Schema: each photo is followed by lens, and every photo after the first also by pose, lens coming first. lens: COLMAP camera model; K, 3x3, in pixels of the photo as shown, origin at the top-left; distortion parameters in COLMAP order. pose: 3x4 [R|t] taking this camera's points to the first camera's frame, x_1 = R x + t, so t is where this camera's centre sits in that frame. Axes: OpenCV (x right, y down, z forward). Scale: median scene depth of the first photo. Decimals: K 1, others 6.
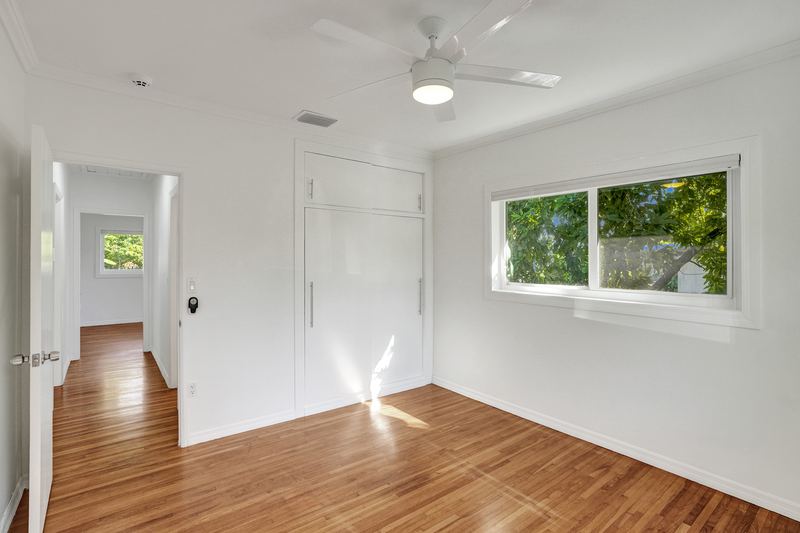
lens RADIAL K [[384.3, 0, 404.2], [0, 384.3, 265.7], [0, 0, 1]] dist [-0.059224, 0.030423]
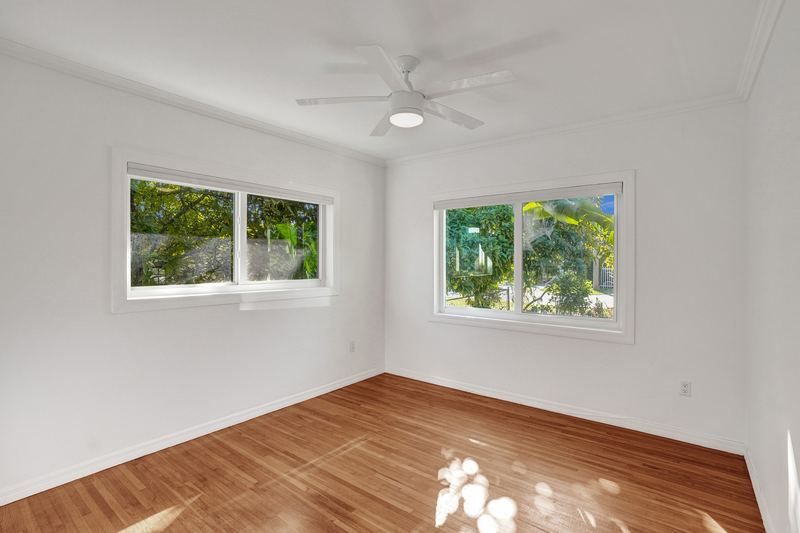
lens RADIAL K [[384.3, 0, 404.2], [0, 384.3, 265.7], [0, 0, 1]] dist [-0.059224, 0.030423]
pose [[-0.243381, -0.021030, 0.969703, -0.692452], [0.007730, 0.999691, 0.023620, -0.012718], [-0.969900, 0.013245, -0.243143, 0.808386]]
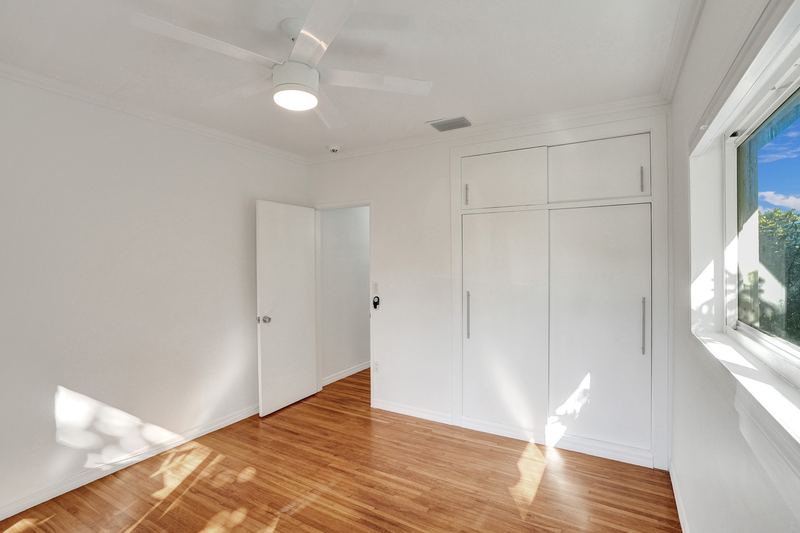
lens RADIAL K [[384.3, 0, 404.2], [0, 384.3, 265.7], [0, 0, 1]] dist [-0.059224, 0.030423]
pose [[0.371029, 0.008277, -0.928584, 0.665763], [-0.005926, 0.999961, 0.006545, -0.030091], [0.928602, 0.003074, 0.371064, 0.553703]]
